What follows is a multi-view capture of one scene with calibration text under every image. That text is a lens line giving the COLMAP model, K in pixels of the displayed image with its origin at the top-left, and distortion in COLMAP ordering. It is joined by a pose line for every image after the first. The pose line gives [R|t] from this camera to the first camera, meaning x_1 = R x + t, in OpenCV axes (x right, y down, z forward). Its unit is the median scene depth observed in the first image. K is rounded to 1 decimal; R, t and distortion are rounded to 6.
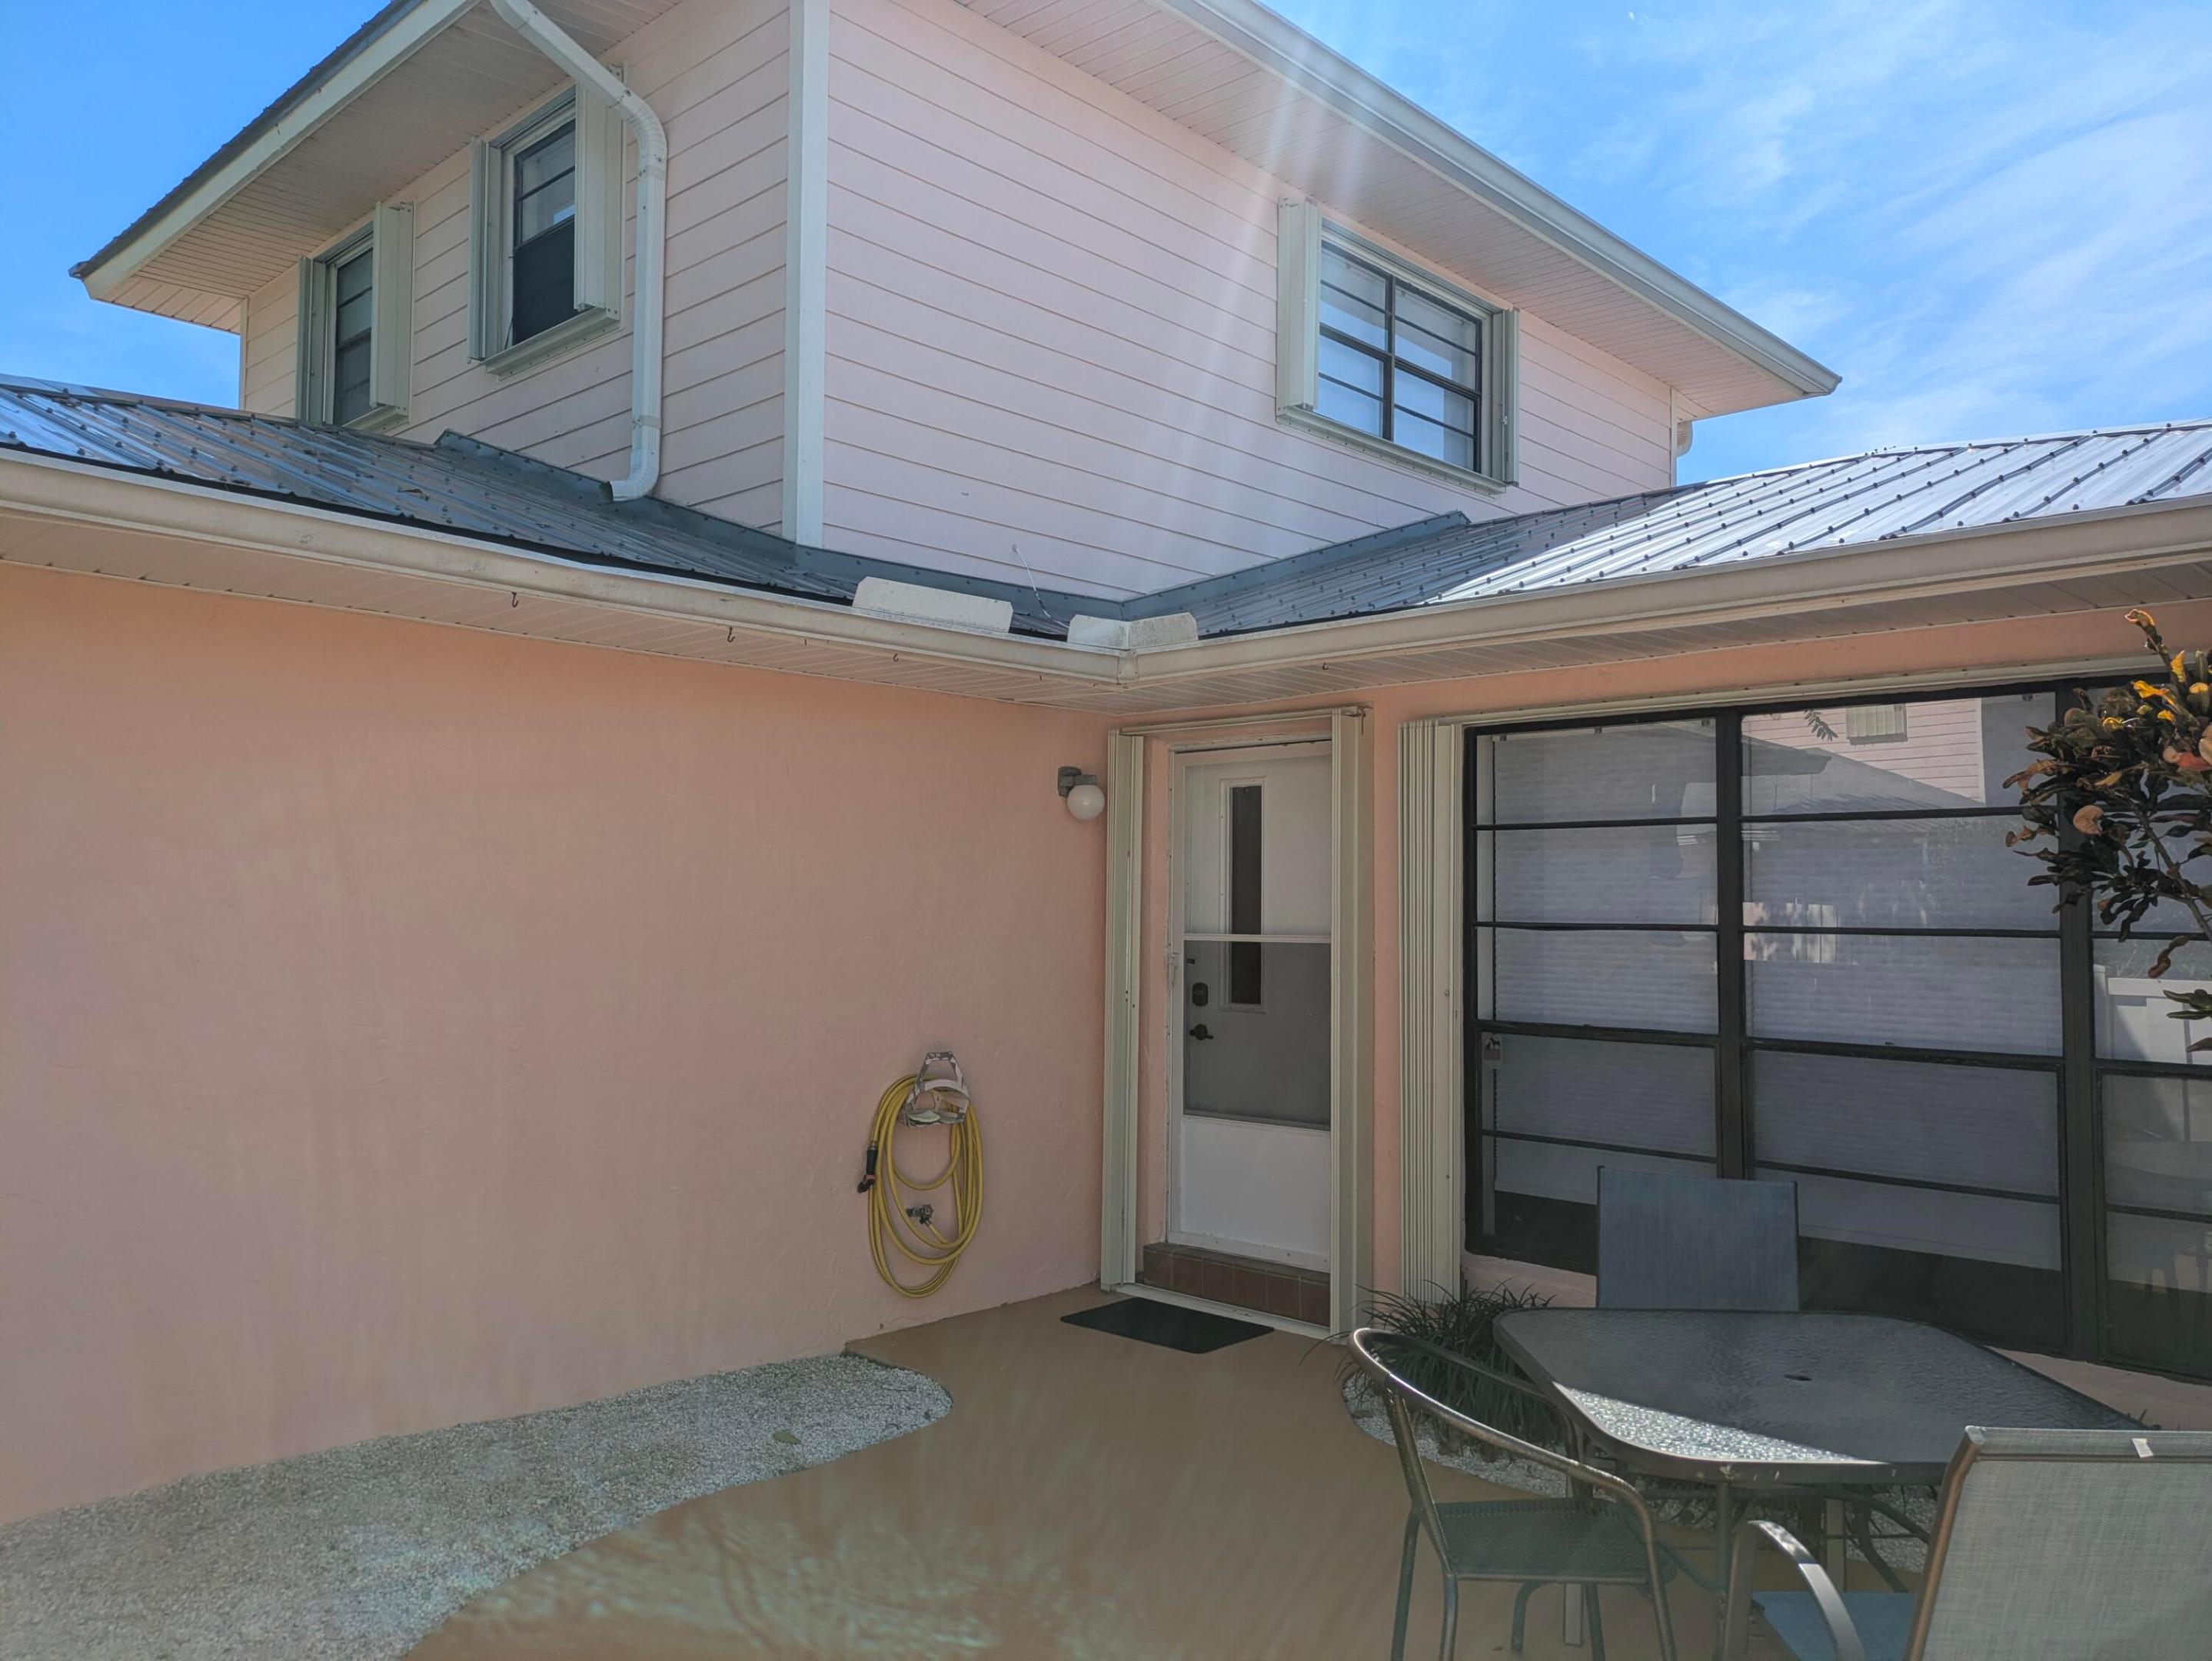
lens RADIAL K [[1617.6, 0, 1097.1], [0, 1617.6, 829.8], [0, 0, 1]] dist [0.054424, -0.037937]
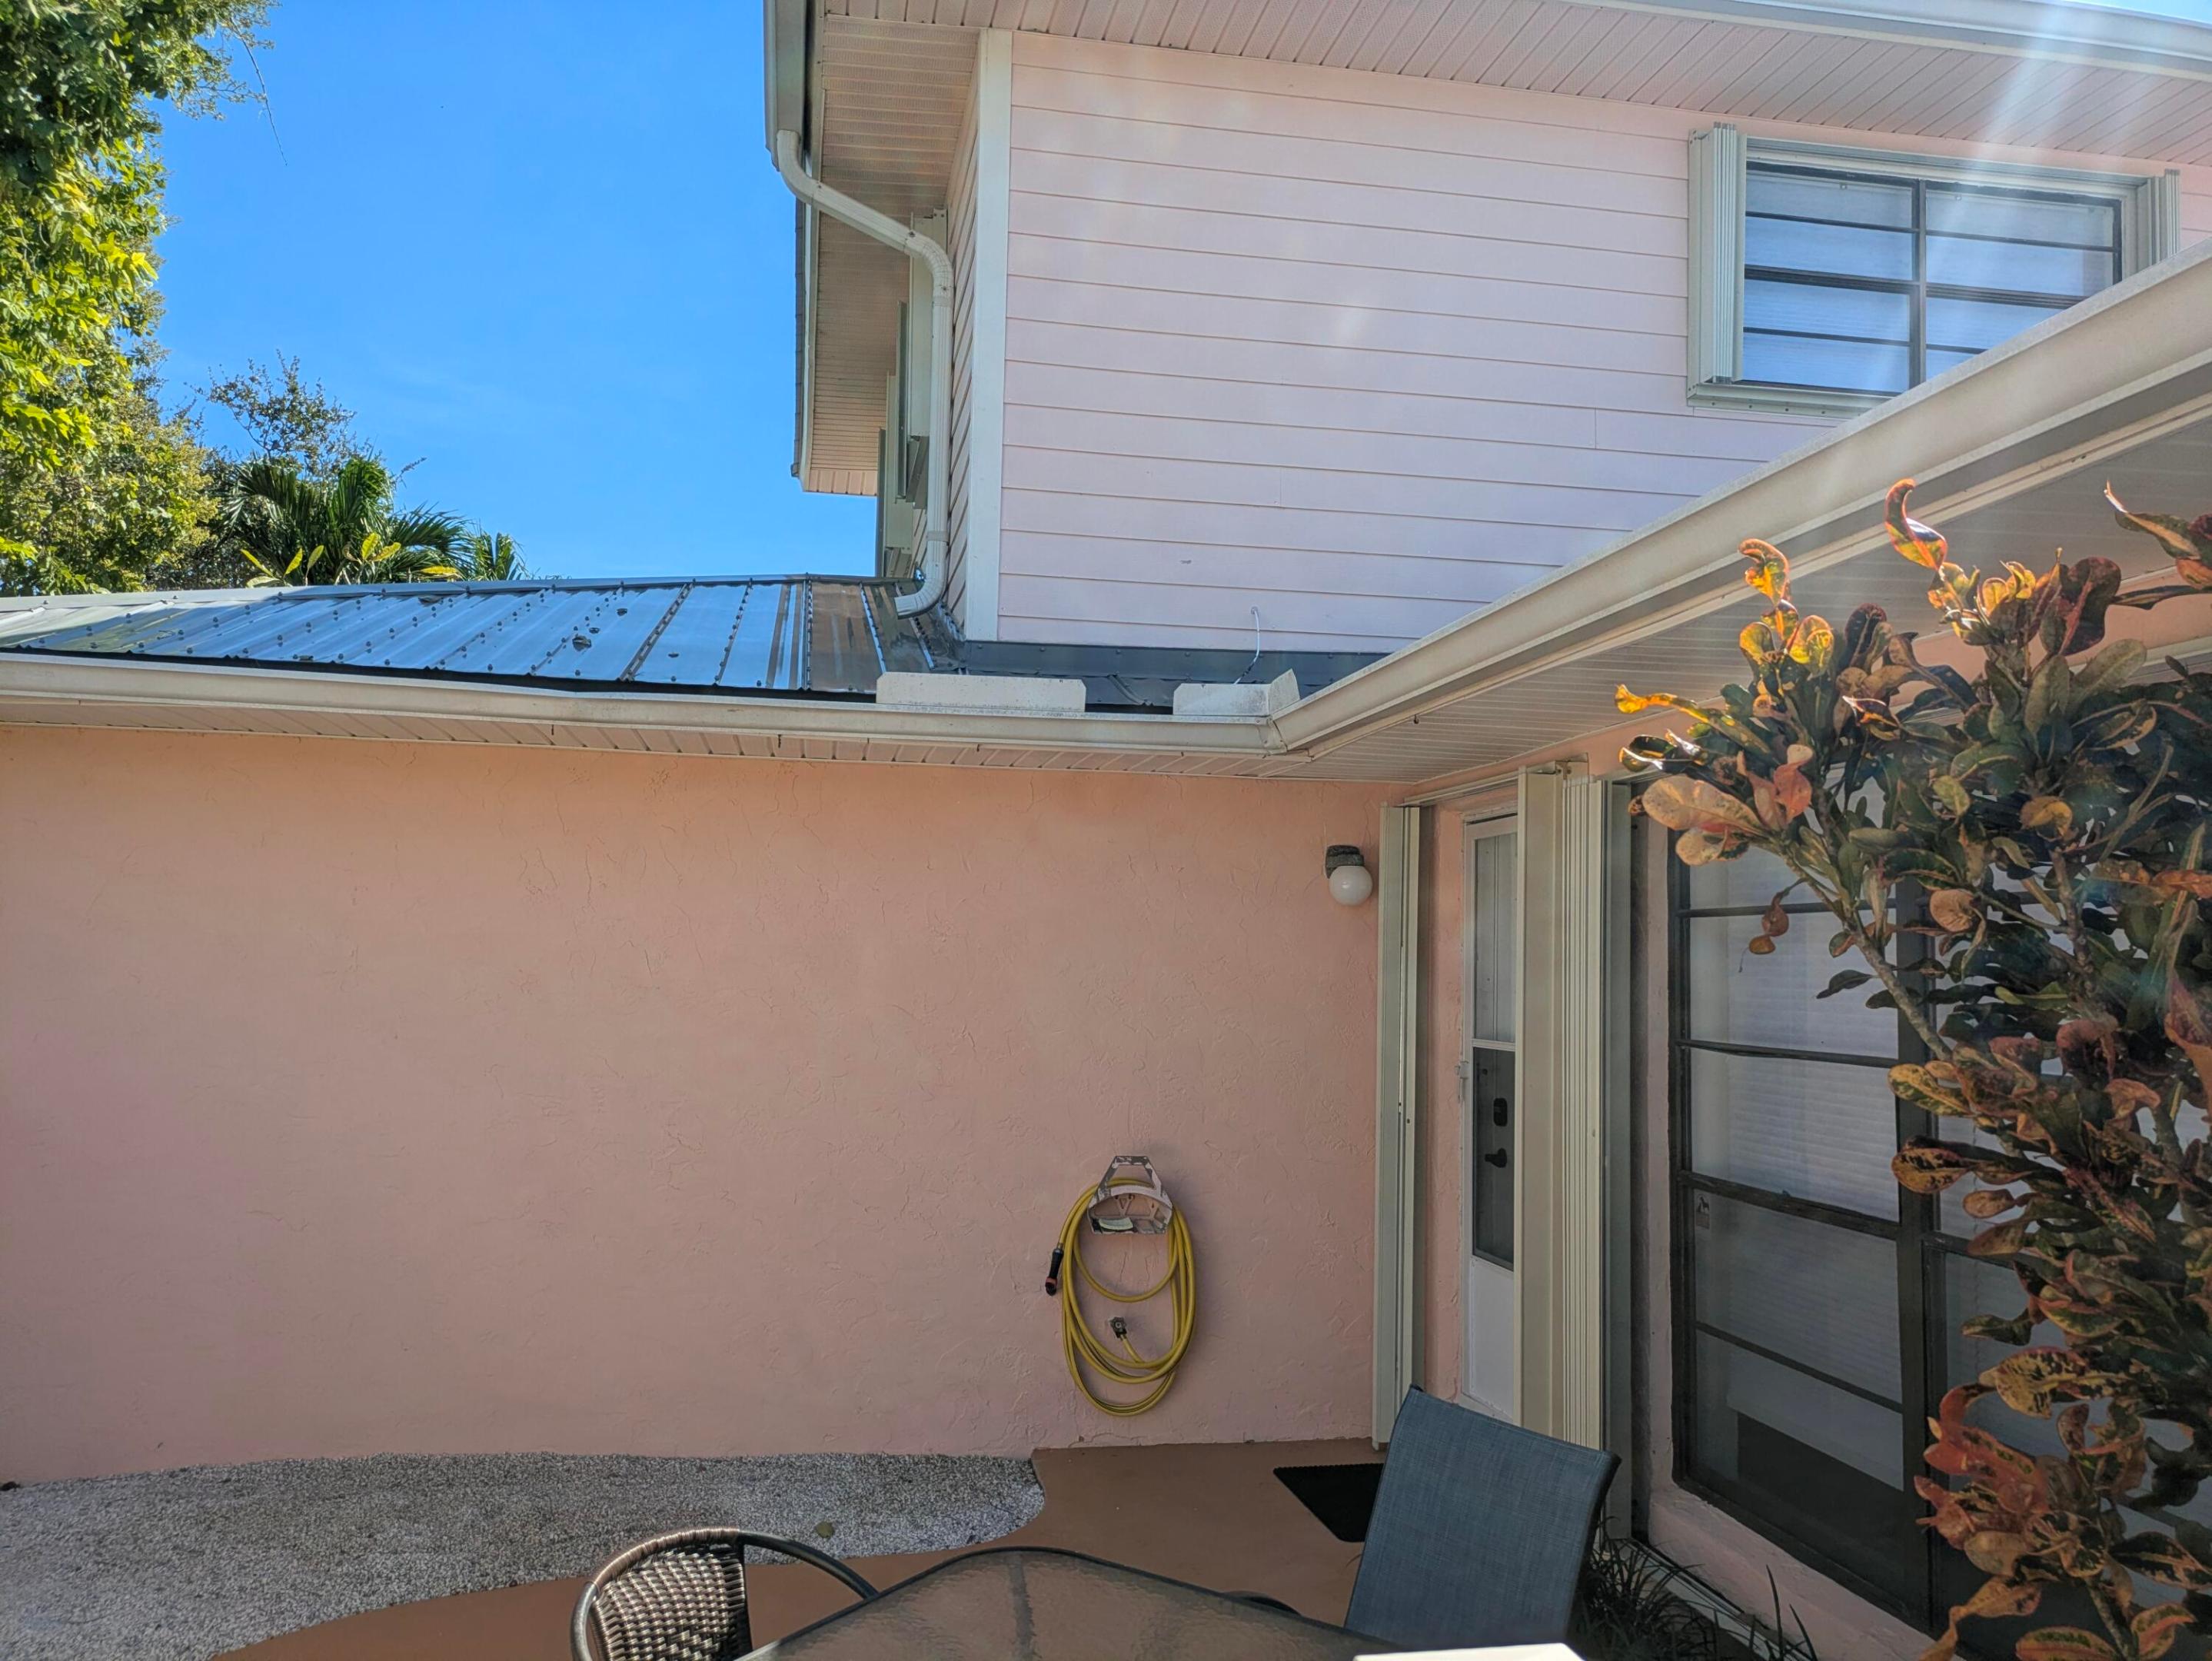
lens RADIAL K [[1617.6, 0, 1089.1], [0, 1617.6, 861.3], [0, 0, 1]] dist [0.054424, -0.037937]
pose [[0.805357, -0.028524, -0.592103, 0.435158], [0.014346, 0.999487, -0.028637, -0.007534], [0.592616, 0.014569, 0.805353, 0.218158]]
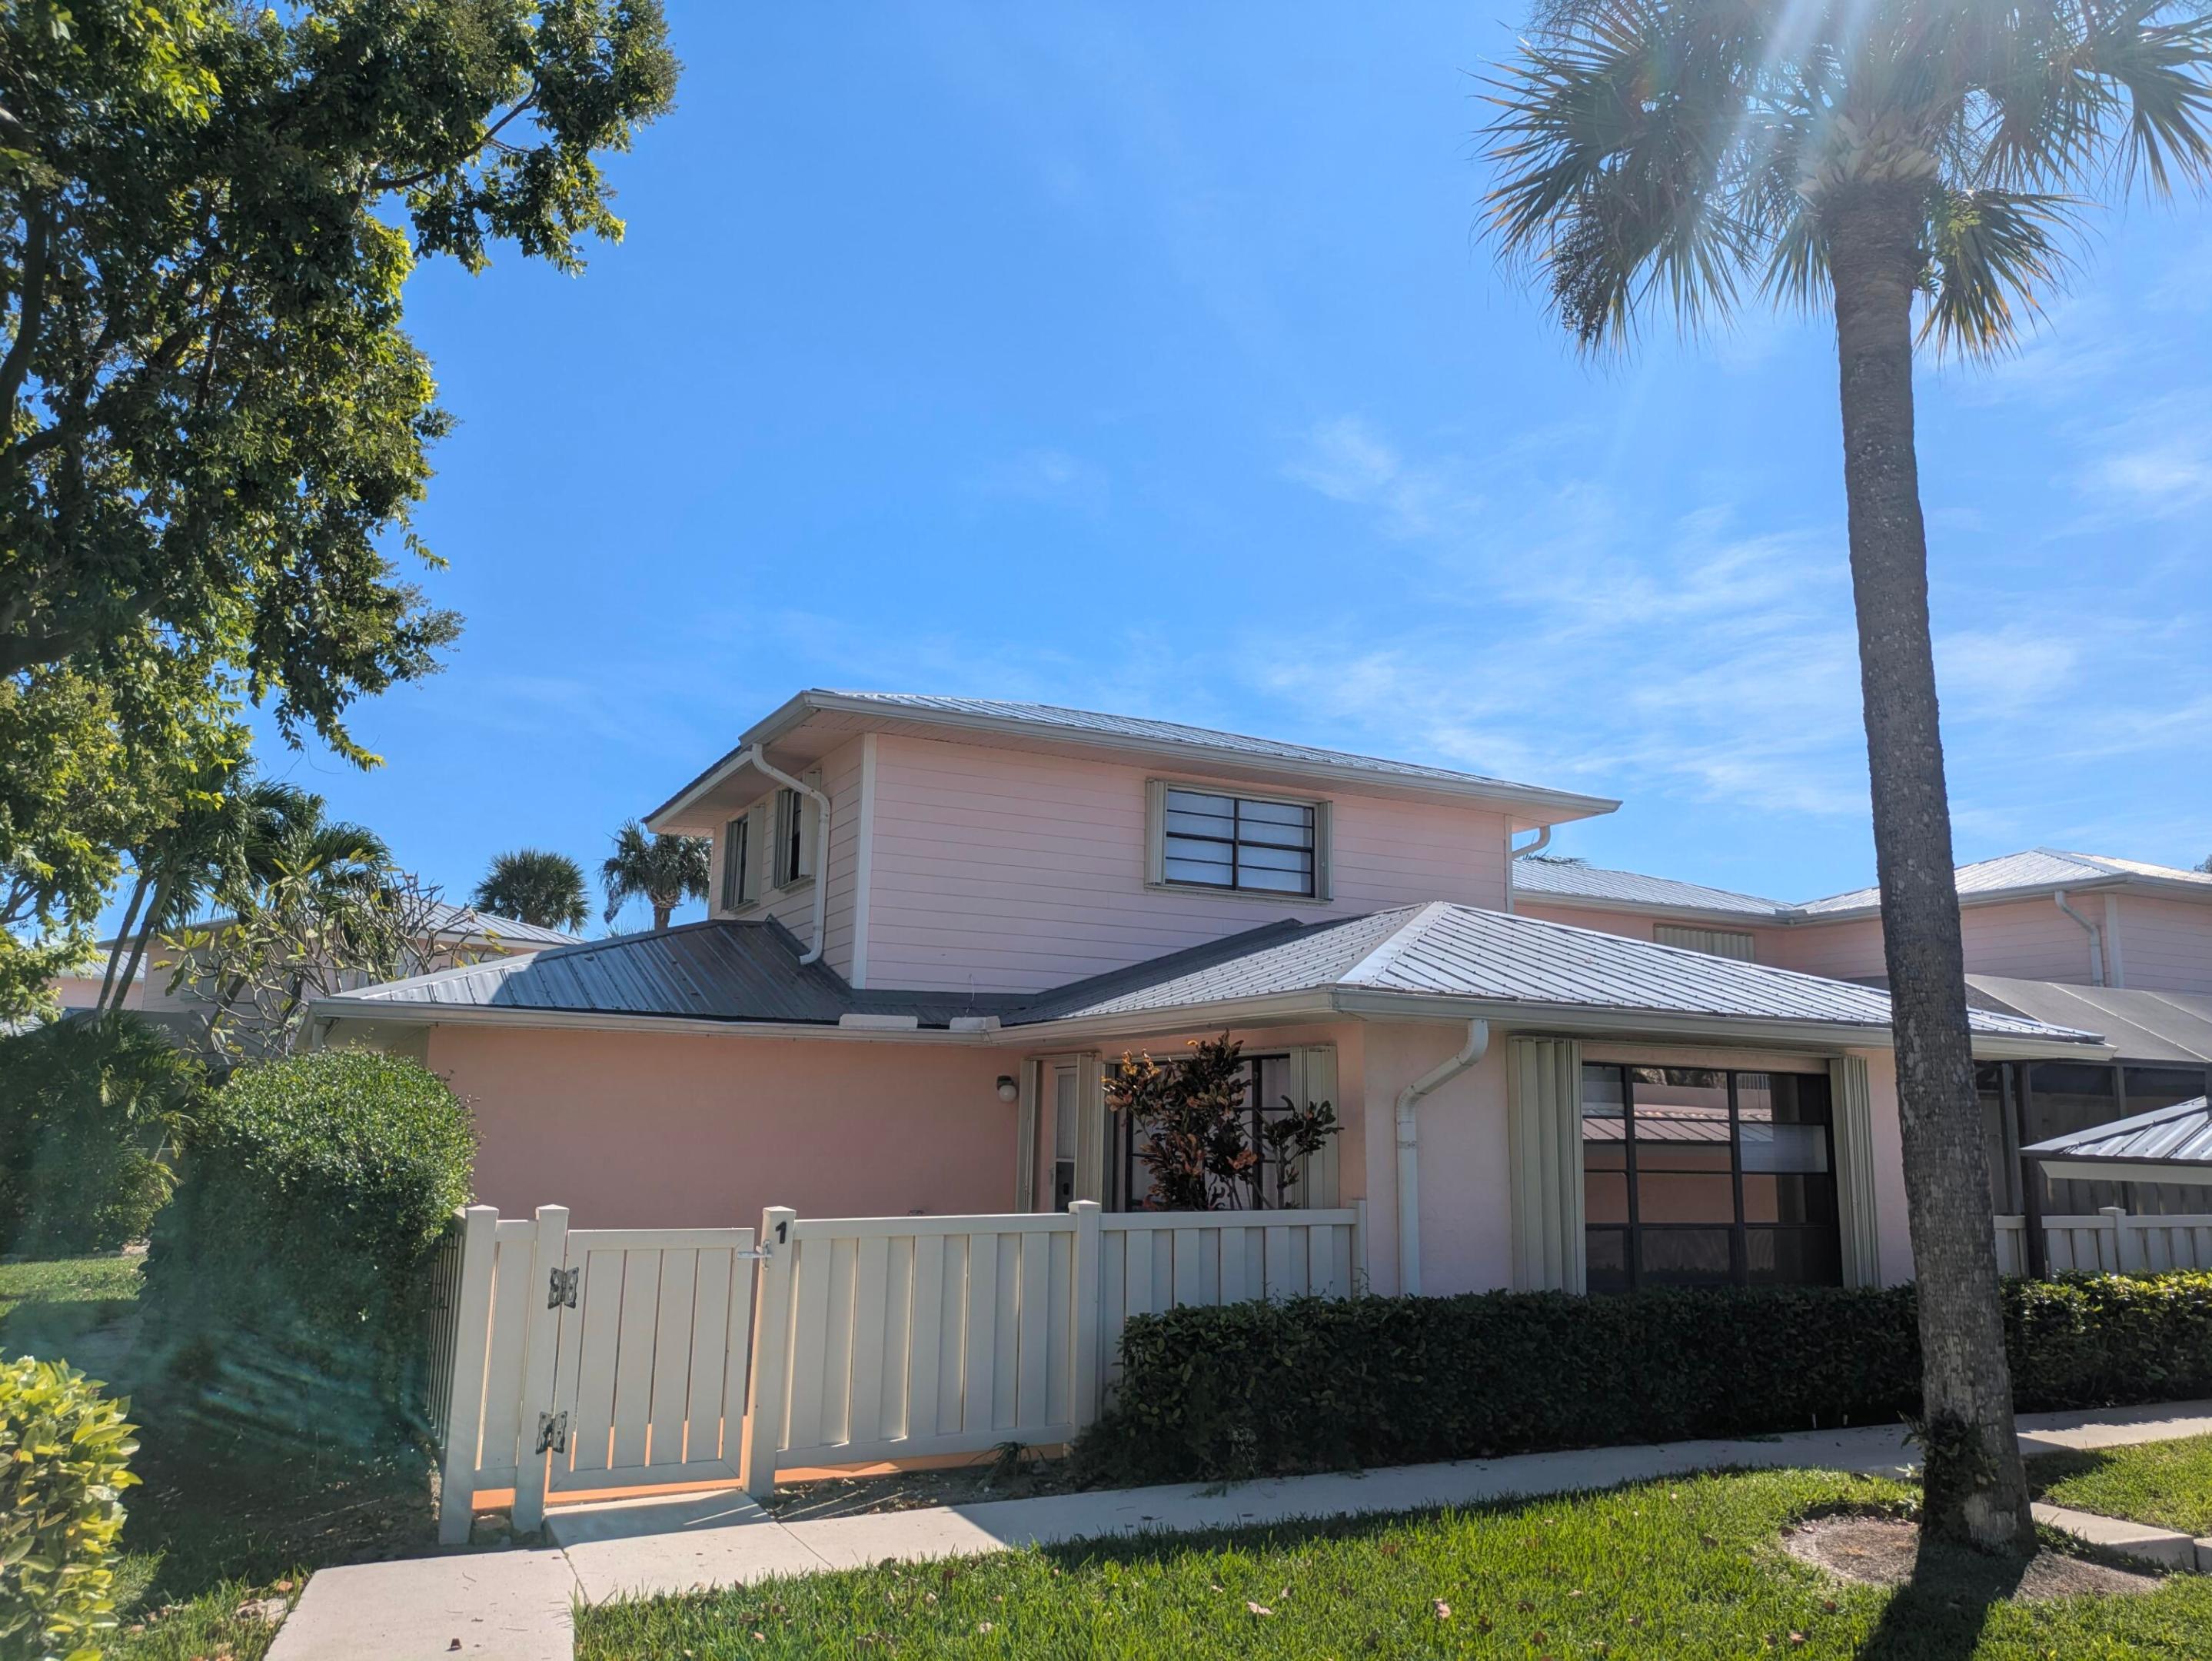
lens RADIAL K [[1617.6, 0, 1097.0], [0, 1617.6, 836.5], [0, 0, 1]] dist [0.054424, -0.037937]
pose [[0.941113, -0.051487, -0.334148, 0.890198], [0.004942, 0.990326, -0.138676, -0.059971], [0.338055, 0.128858, 0.932263, -1.046526]]
